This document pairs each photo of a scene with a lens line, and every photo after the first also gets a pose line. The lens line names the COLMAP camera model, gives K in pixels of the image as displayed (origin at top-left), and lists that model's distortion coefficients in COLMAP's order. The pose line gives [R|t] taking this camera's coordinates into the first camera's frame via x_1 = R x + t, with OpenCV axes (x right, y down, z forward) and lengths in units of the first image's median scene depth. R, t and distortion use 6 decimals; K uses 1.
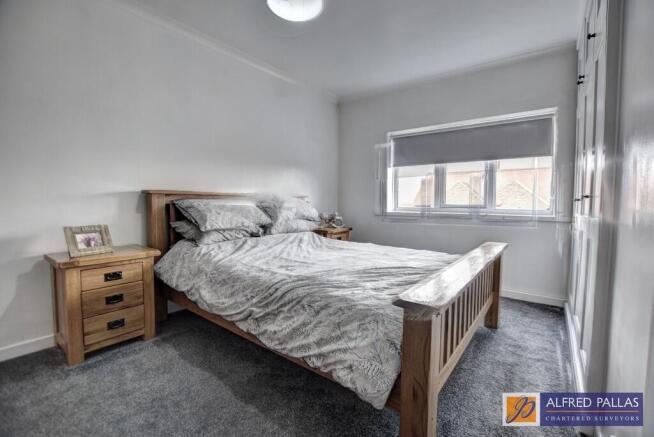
lens RADIAL K [[292.0, 0, 329.6], [0, 292.0, 216.2], [0, 0, 1]] dist [-0.002185, 0.000042]
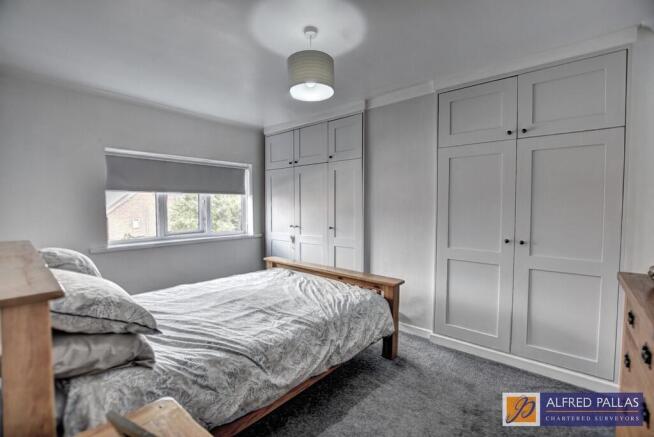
lens RADIAL K [[292.0, 0, 329.6], [0, 292.0, 216.2], [0, 0, 1]] dist [-0.002185, 0.000042]
pose [[0.058789, -0.048573, 0.997088, -0.746426], [0.056797, 0.997360, 0.045237, -0.140629], [-0.996653, 0.053972, 0.061393, 0.473617]]
